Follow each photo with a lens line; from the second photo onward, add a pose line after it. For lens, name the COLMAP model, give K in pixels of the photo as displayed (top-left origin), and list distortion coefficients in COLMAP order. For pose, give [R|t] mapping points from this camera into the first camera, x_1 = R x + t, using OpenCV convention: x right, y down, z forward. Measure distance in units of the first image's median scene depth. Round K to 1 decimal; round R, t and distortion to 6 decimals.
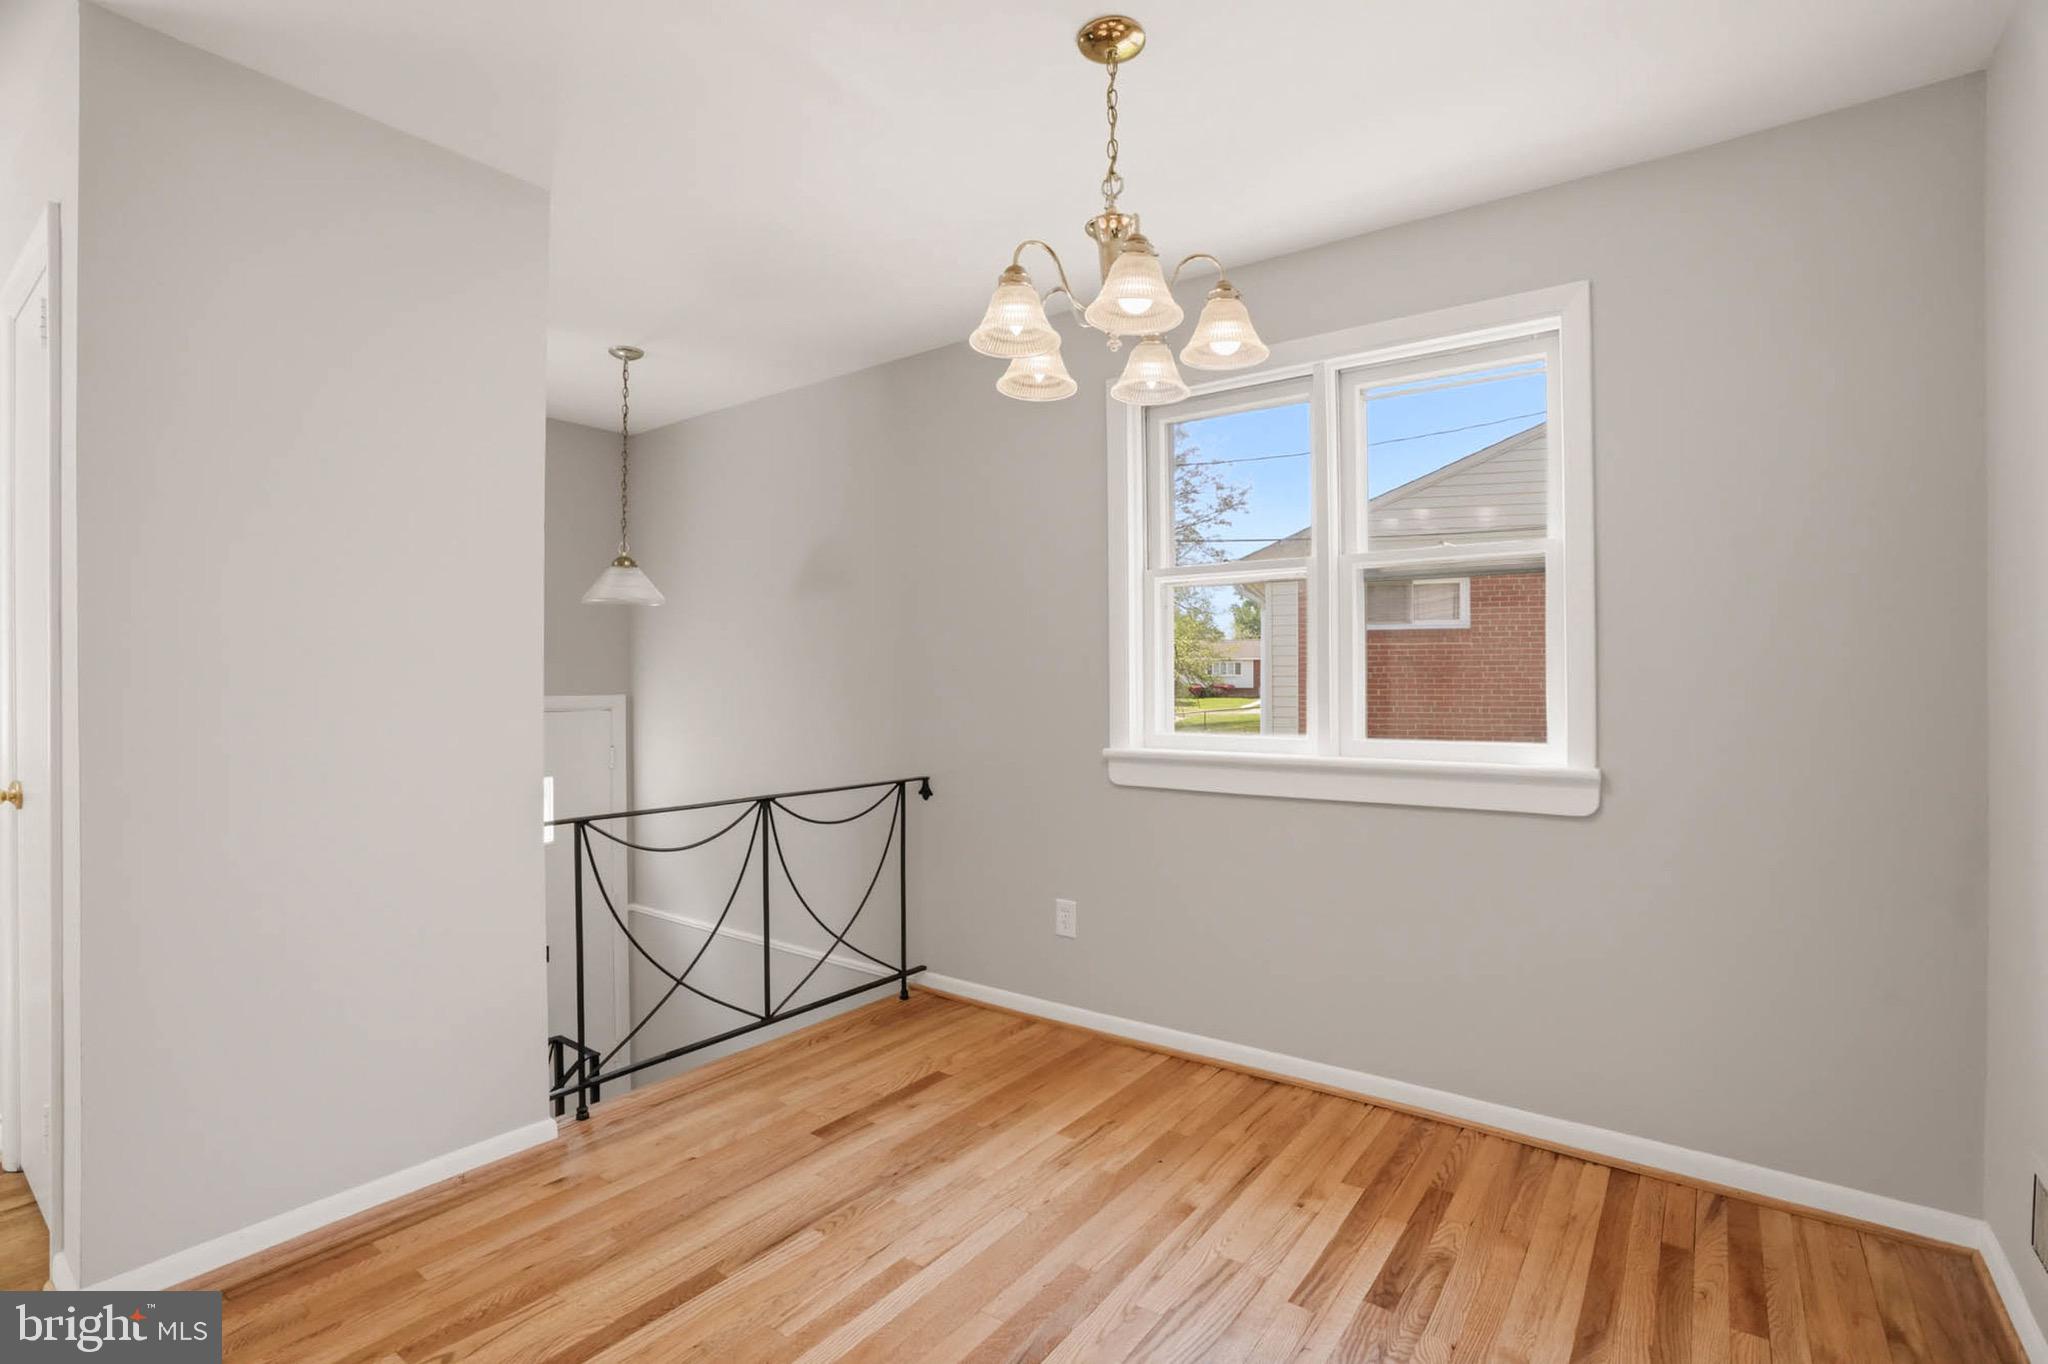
lens RADIAL K [[965.2, 0, 1014.7], [0, 965.2, 679.0], [0, 0, 1]] dist [-0.042083, 0.010236]
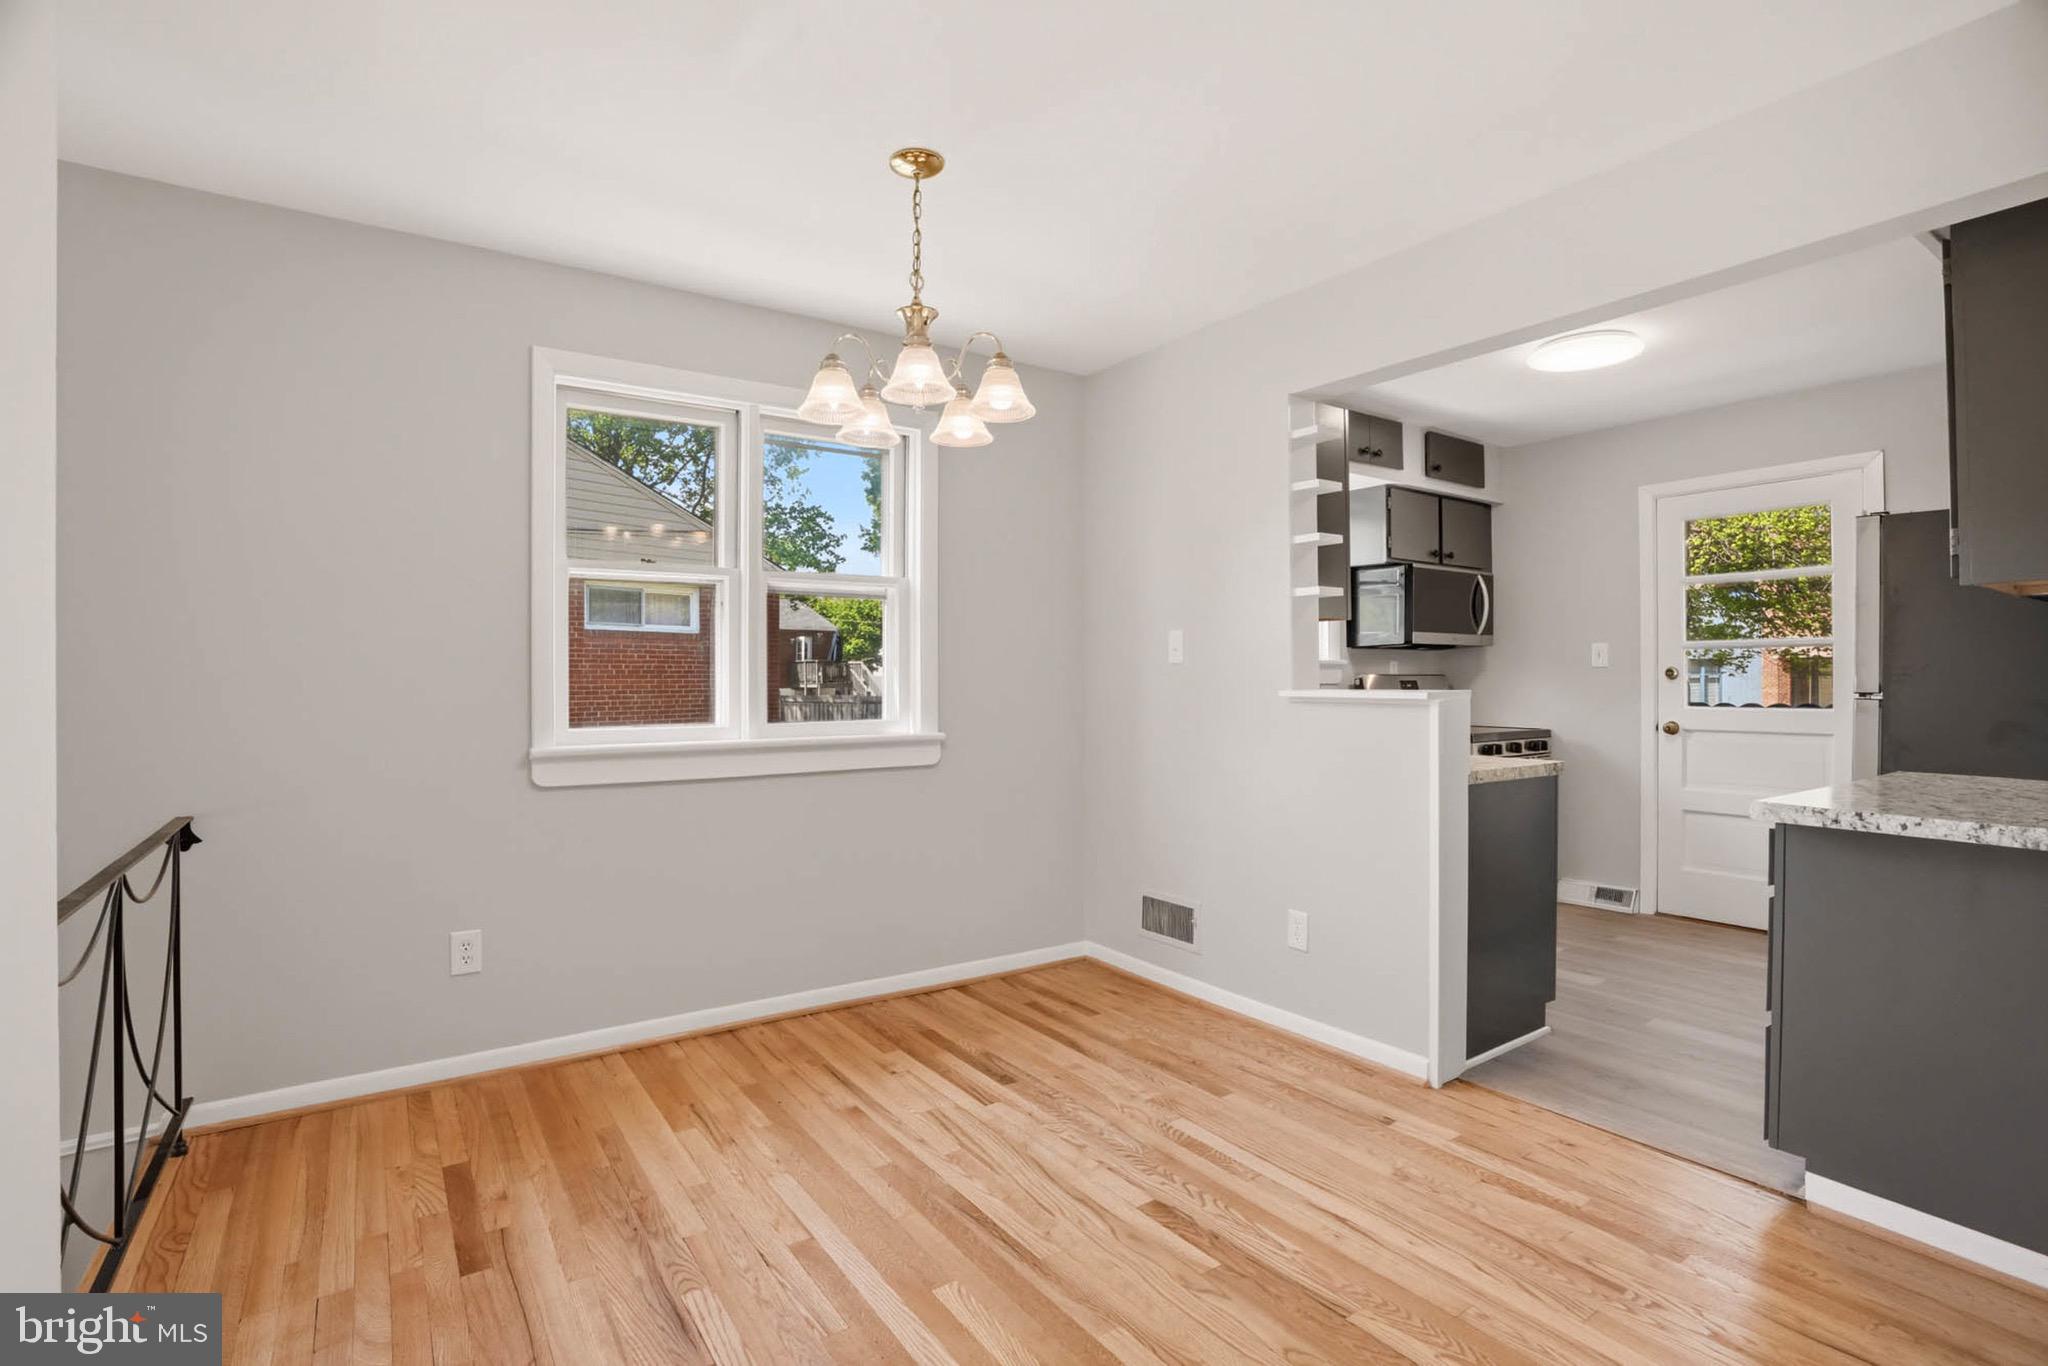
lens RADIAL K [[965.2, 0, 1066.8], [0, 965.2, 675.0], [0, 0, 1]] dist [-0.042083, 0.010236]
pose [[0.294658, 0.002058, 0.955601, -0.809980], [-0.009148, 0.999958, 0.000667, -0.002065], [-0.955559, -0.008939, 0.294664, 0.344656]]
